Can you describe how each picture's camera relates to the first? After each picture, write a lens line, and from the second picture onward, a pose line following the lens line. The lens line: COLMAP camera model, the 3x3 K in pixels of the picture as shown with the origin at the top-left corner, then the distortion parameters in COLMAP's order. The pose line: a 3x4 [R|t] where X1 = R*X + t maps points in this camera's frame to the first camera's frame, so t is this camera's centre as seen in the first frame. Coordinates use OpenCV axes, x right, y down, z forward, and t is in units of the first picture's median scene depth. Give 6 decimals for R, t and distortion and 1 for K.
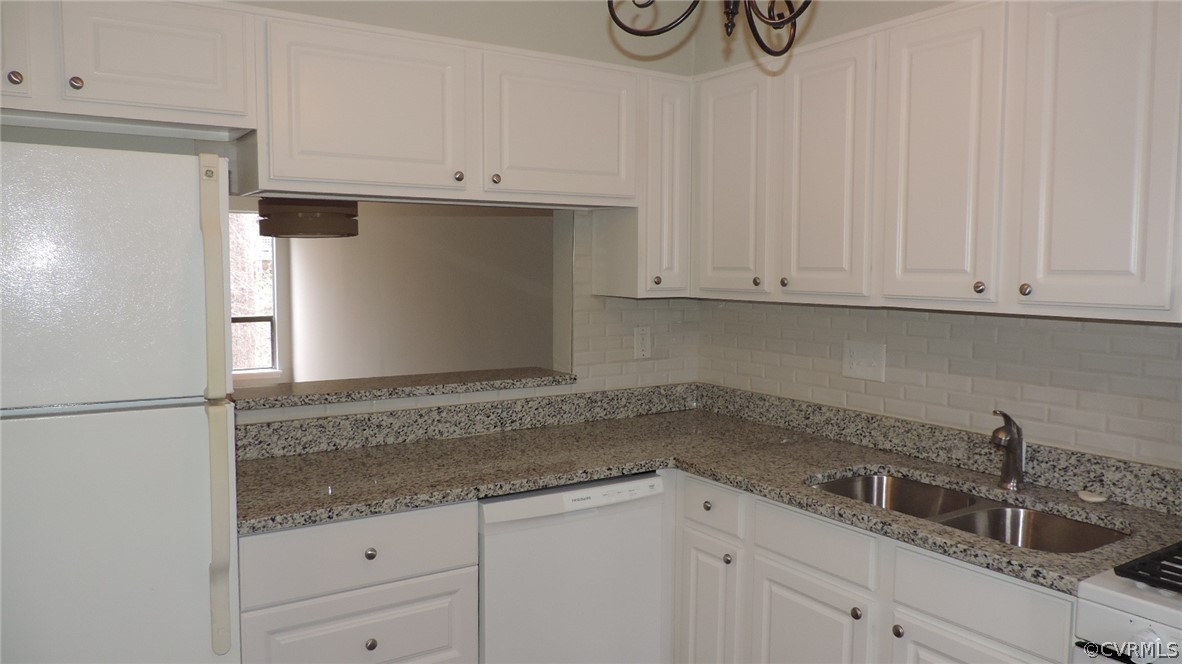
lens RADIAL K [[845.1, 0, 591.3], [0, 845.1, 333.4], [0, 0, 1]] dist [-0.019181, 0.001674]
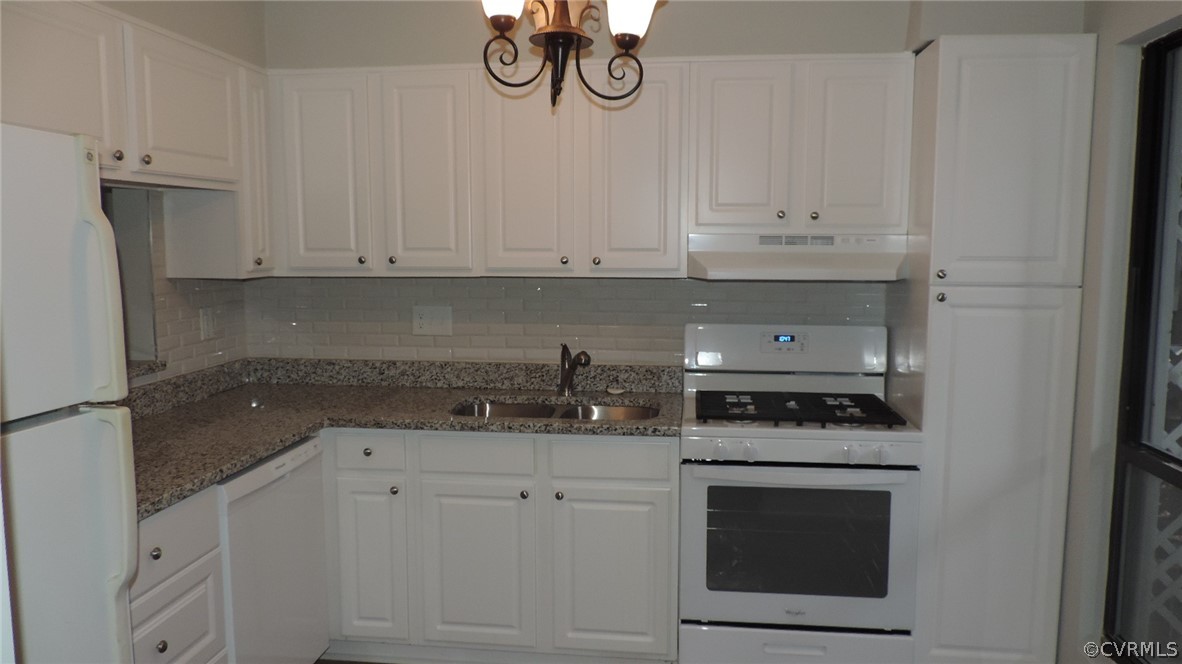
lens RADIAL K [[845.1, 0, 591.8], [0, 845.1, 333.3], [0, 0, 1]] dist [-0.019181, 0.001674]
pose [[0.642707, -0.088802, 0.760948, -0.544032], [0.064600, 0.996004, 0.061670, -0.012925], [-0.763383, 0.009522, 0.645876, 0.000617]]
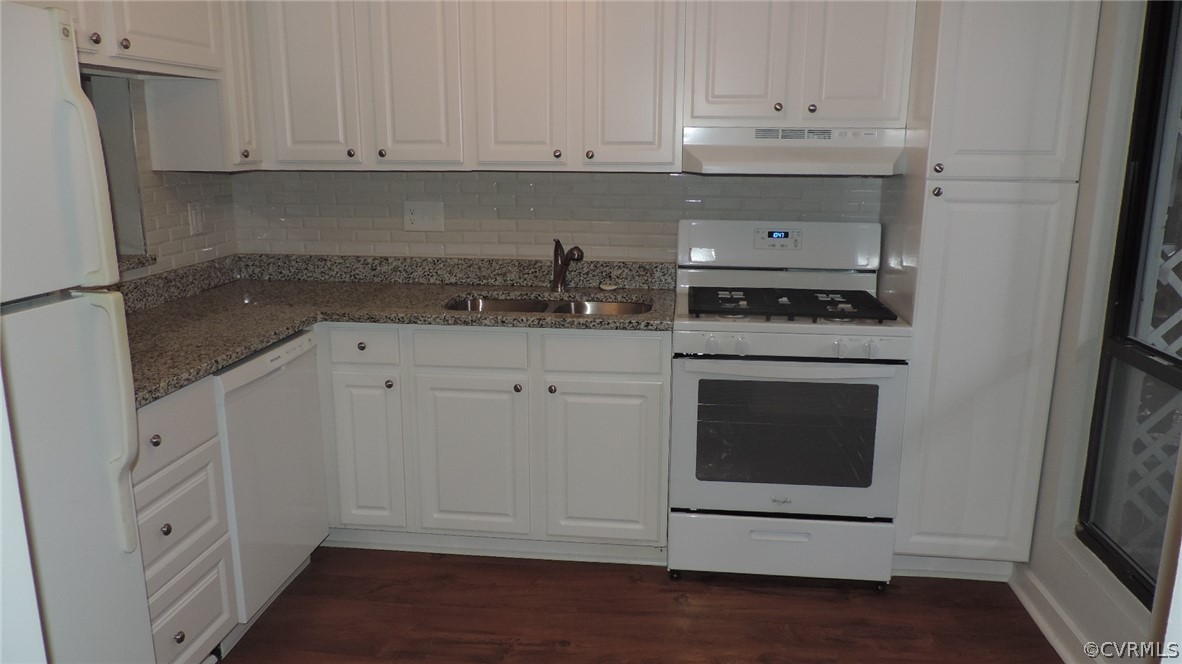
lens RADIAL K [[845.1, 0, 591.9], [0, 845.1, 332.1], [0, 0, 1]] dist [-0.019181, 0.001674]
pose [[0.636422, -0.171217, 0.752099, -0.546177], [0.060756, 0.983151, 0.172405, 0.000721], [-0.768945, -0.064028, 0.636101, 0.000586]]
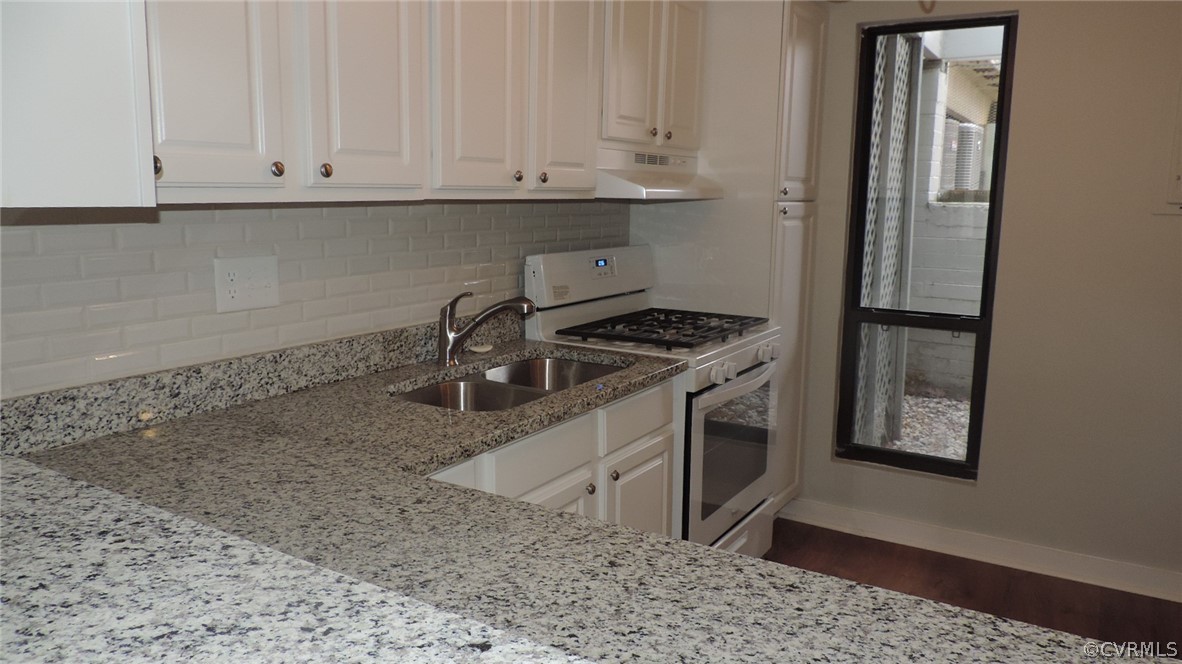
lens RADIAL K [[845.1, 0, 601.3], [0, 845.1, 328.3], [0, 0, 1]] dist [-0.019181, 0.001674]
pose [[-0.429827, -0.158048, 0.888971, -0.493196], [0.056485, 0.977925, 0.201175, -0.062985], [-0.901143, 0.136684, -0.411411, 1.148281]]
